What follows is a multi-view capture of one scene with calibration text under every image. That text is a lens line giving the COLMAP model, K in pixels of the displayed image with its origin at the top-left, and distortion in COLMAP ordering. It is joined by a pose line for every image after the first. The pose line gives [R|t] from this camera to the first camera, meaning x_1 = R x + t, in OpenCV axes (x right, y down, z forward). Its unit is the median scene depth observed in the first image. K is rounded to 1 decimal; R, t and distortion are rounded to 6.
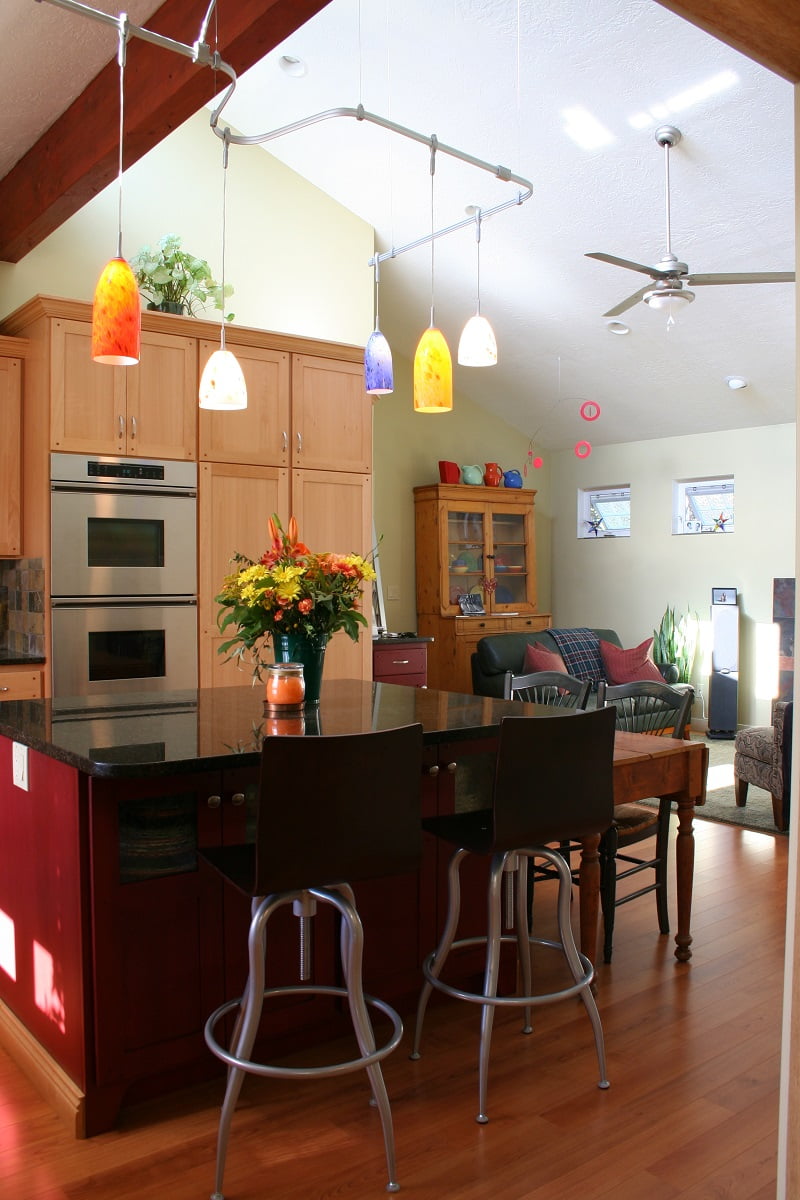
lens RADIAL K [[1011.9, 0, 400.0], [0, 1011.9, 600.0], [0, 0, 1]] dist [-0.122678, 0.006926]
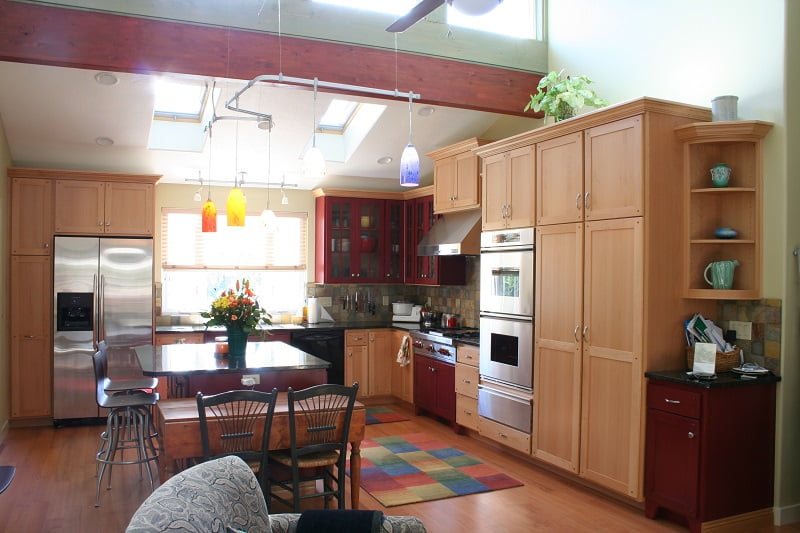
lens RADIAL K [[674.6, 0, 400.0], [0, 674.6, 266.5], [0, 0, 1]] dist [-0.122678, 0.006926]
pose [[-0.227311, -0.005450, -0.973807, 0.747619], [-0.022320, 0.999751, -0.000385, -0.069162], [0.973566, 0.021647, -0.227376, 0.958507]]
